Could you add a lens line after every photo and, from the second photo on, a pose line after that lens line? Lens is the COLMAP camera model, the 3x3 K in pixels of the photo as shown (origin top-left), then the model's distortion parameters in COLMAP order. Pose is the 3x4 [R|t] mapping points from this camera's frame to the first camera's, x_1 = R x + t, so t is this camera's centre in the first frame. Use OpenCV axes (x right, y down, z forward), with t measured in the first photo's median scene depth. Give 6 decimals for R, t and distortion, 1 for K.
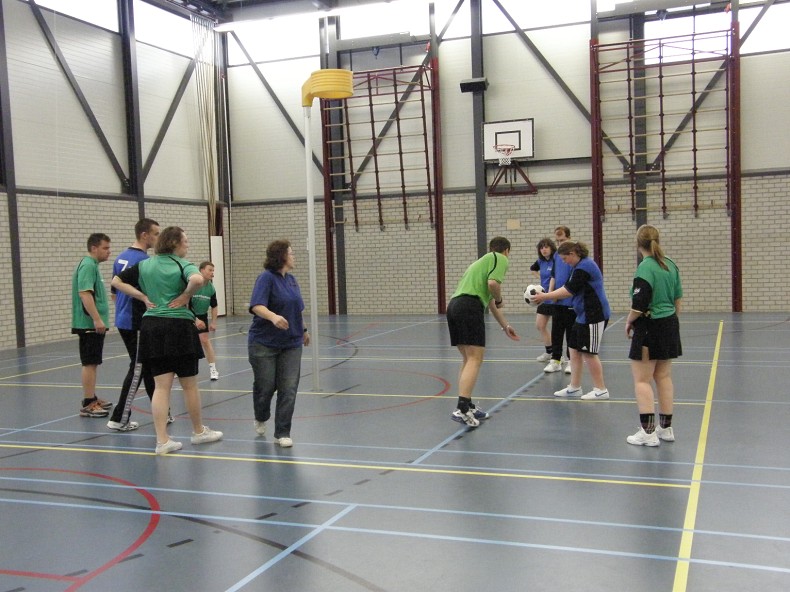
lens RADIAL K [[894.9, 0, 395.0], [0, 894.9, 296.0], [0, 0, 1]] dist [-0.015216, 0.236682]
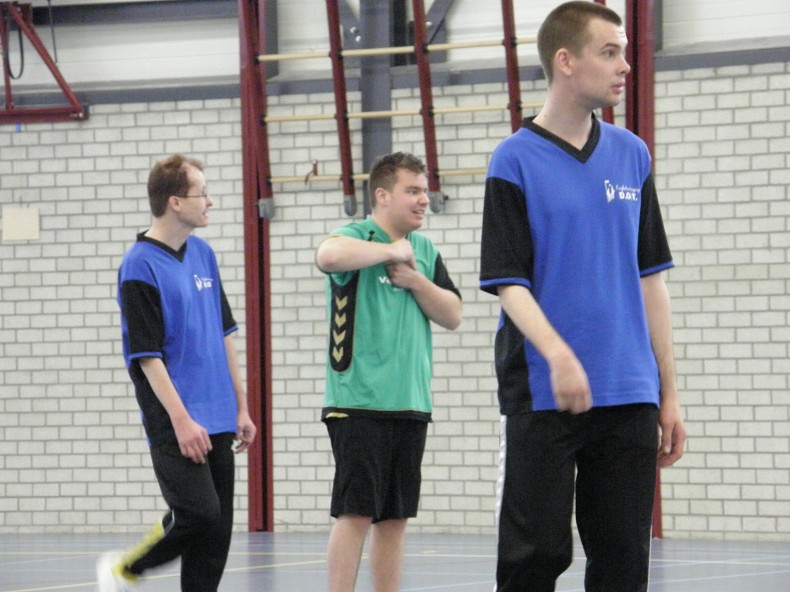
lens RADIAL K [[3666.1, 0, 395.0], [0, 3666.1, 296.0], [0, 0, 1]] dist [1.676072, -1.051913]
pose [[0.982727, 0.007494, -0.184911, 0.496252], [-0.015460, 0.999011, -0.041678, -0.008019], [0.184416, 0.043817, 0.981871, -0.177956]]
